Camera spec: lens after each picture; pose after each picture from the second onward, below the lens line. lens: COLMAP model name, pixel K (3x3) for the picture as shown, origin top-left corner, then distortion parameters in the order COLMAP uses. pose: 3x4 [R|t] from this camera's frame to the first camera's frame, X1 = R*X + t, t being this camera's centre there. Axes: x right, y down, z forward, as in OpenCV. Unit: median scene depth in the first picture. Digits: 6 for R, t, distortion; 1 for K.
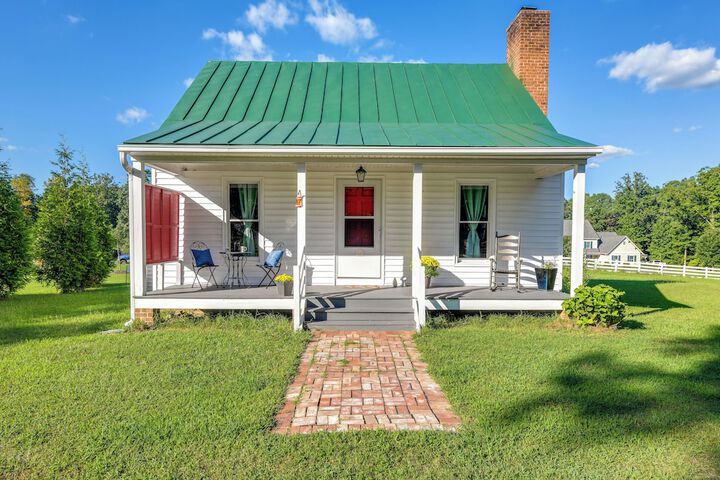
lens RADIAL K [[405.1, 0, 364.4], [0, 405.1, 256.5], [0, 0, 1]] dist [-0.002060, -0.000181]
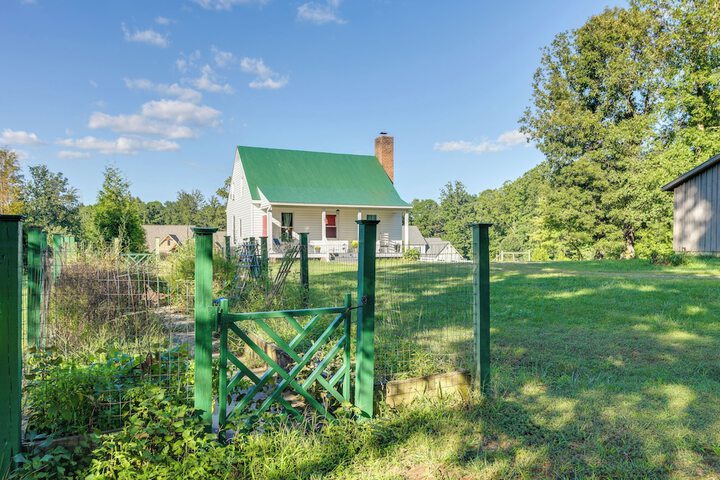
lens RADIAL K [[583.5, 0, 360.0], [0, 583.5, 240.0], [0, 0, 1]] dist [-0.000376, -0.000658]
pose [[0.921128, 0.002954, 0.389250, -1.316829], [0.020233, 0.998256, -0.055455, 0.205171], [-0.388735, 0.058957, 0.919462, -2.537594]]
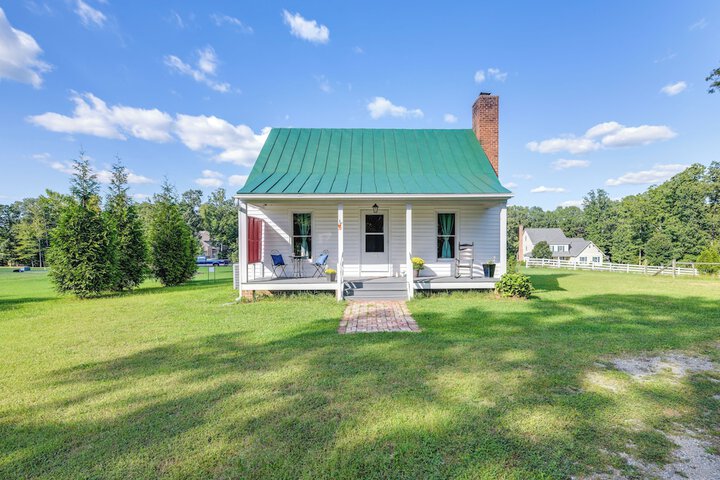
lens RADIAL K [[348.0, 0, 384.0], [0, 348.0, 249.8], [0, 0, 1]] dist [0.000717, -0.000002]
pose [[0.999831, -0.009774, 0.015584, 0.002750], [0.010243, 0.999488, -0.030319, 0.008496], [-0.015280, 0.030473, 0.999419, -0.366725]]
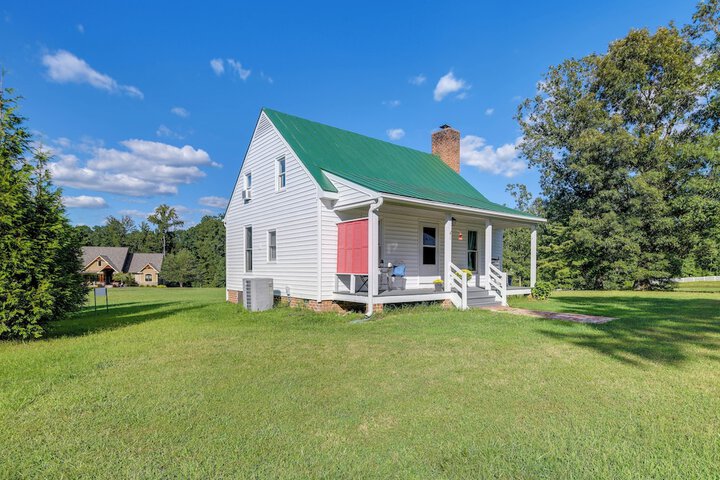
lens RADIAL K [[405.1, 0, 364.4], [0, 405.1, 256.5], [0, 0, 1]] dist [-0.002060, -0.000181]
pose [[0.781211, 0.023755, 0.623815, -1.237581], [0.021568, 0.997652, -0.065000, 0.044589], [-0.623894, 0.064233, 0.778864, -0.090617]]
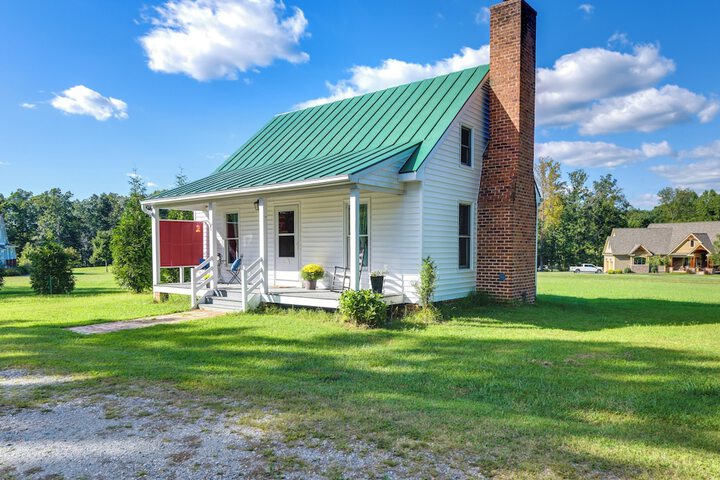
lens RADIAL K [[511.4, 0, 332.3], [0, 511.4, 240.2], [0, 0, 1]] dist [-0.002295, -0.000306]
pose [[0.756455, -0.018991, -0.653769, 1.204212], [-0.019325, 0.998493, -0.051365, 0.004018], [0.653760, 0.051489, 0.754948, -0.156175]]
